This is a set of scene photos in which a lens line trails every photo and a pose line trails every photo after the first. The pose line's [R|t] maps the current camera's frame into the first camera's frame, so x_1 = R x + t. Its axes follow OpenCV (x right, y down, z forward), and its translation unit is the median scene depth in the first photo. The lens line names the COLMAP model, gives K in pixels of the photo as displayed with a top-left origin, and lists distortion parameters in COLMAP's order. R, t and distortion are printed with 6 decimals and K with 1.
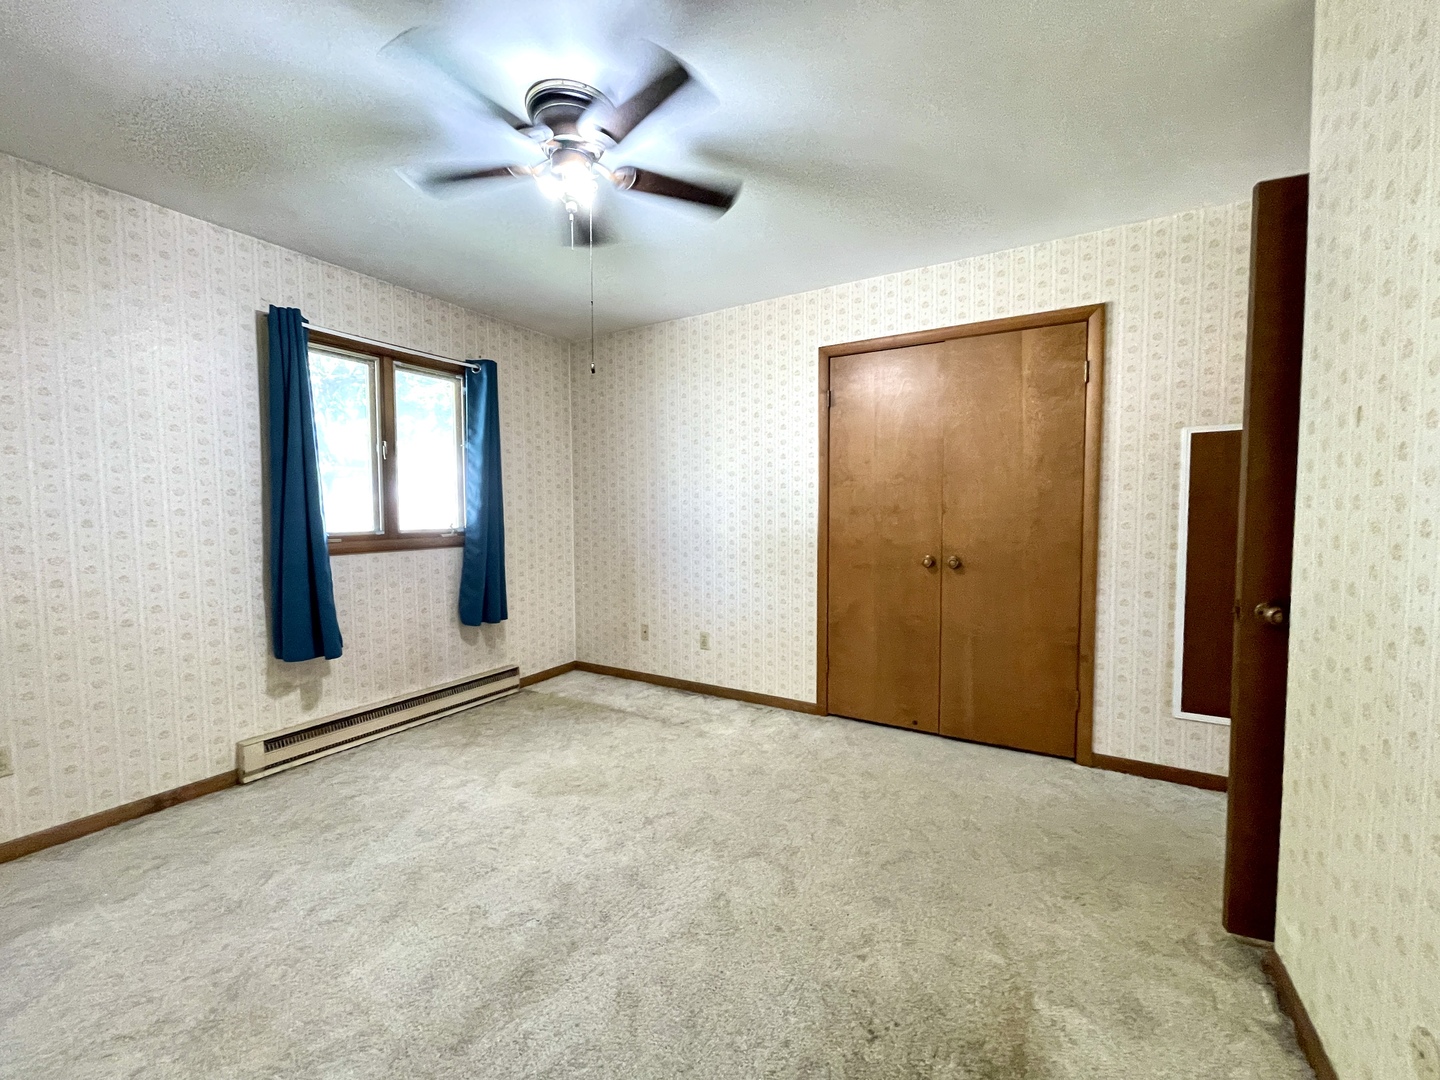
lens RADIAL K [[579.3, 0, 713.6], [0, 579.3, 539.9], [0, 0, 1]] dist [-0.000465, -0.000489]
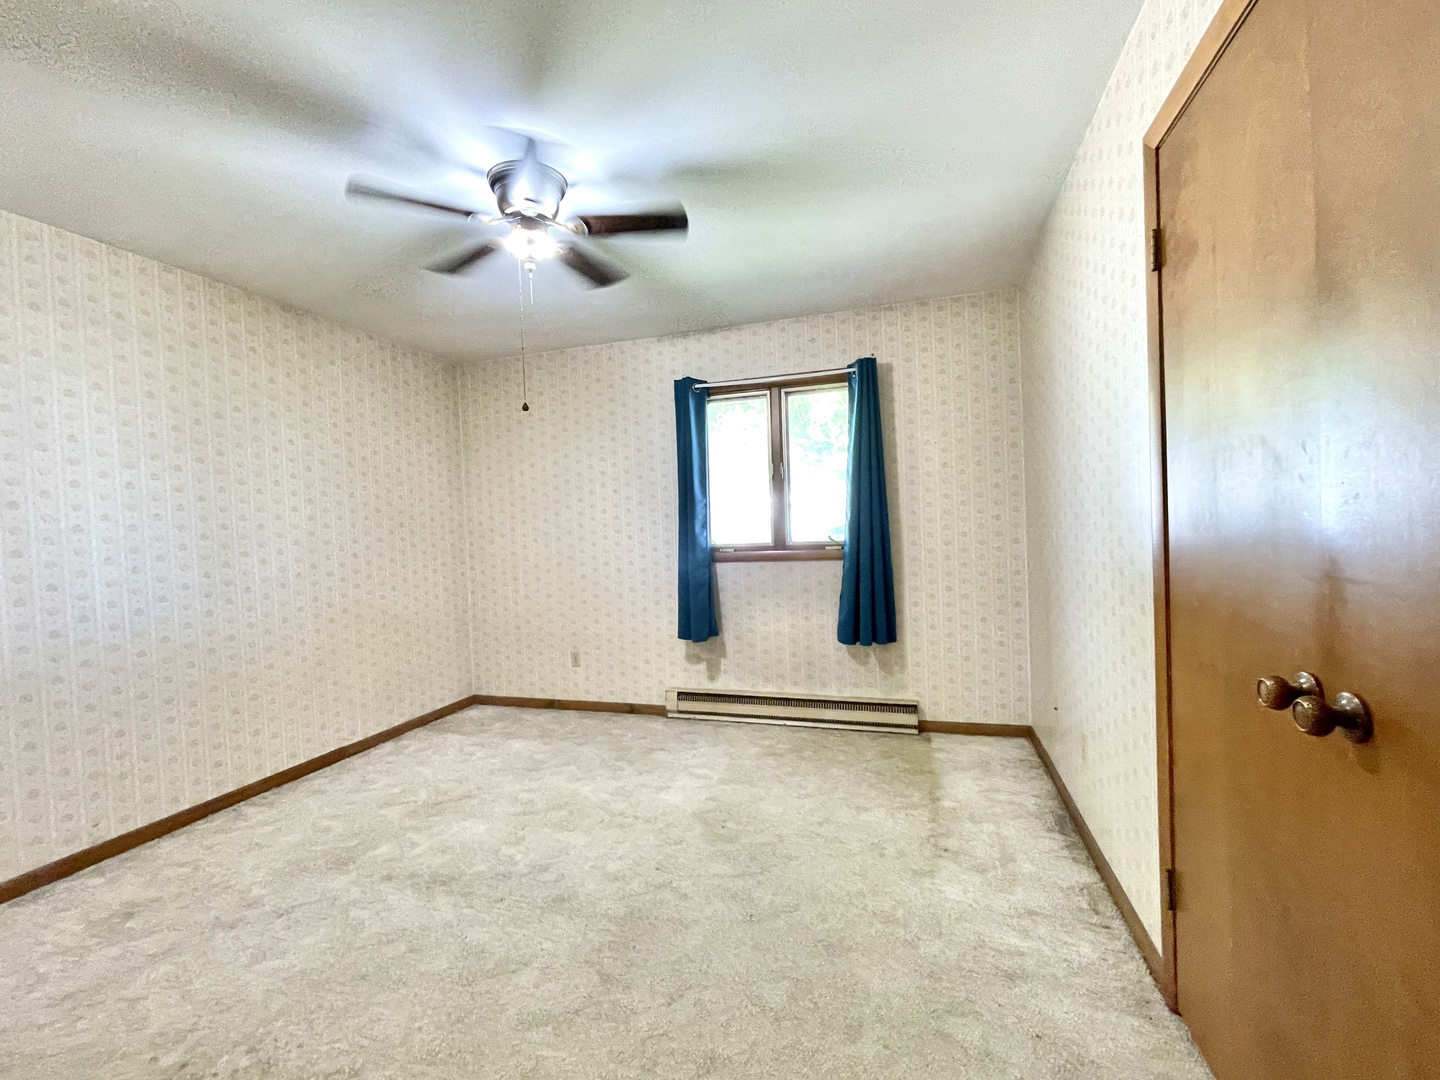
lens RADIAL K [[615.0, 0, 700.7], [0, 615.0, 533.2], [0, 0, 1]] dist [-0.000167, -0.000026]
pose [[0.236260, 0.009444, -0.971644, 0.587483], [-0.021693, 0.999755, 0.004443, -0.037251], [0.971448, 0.020028, 0.236407, 0.606774]]
